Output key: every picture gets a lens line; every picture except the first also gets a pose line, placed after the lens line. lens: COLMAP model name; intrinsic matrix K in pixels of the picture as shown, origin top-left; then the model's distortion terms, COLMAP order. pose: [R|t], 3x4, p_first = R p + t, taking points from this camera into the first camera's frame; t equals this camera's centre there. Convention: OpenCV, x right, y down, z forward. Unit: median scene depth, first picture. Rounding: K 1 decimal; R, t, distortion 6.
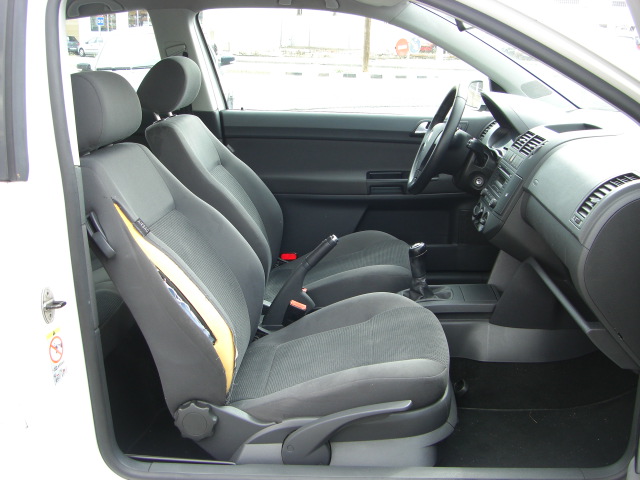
lens RADIAL K [[719.4, 0, 320.0], [0, 719.4, 240.0], [0, 0, 1]] dist [-0.188925, 0.154759]
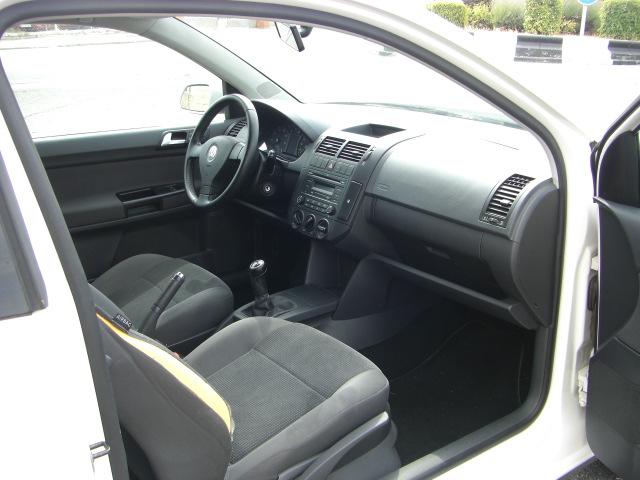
lens RADIAL K [[719.4, 0, 320.0], [0, 719.4, 240.0], [0, 0, 1]] dist [-0.188925, 0.154759]
pose [[0.774045, -0.198904, 0.601075, -0.395973], [0.172967, 0.979689, 0.101451, -0.112527], [-0.609045, 0.025439, 0.792727, 0.148792]]
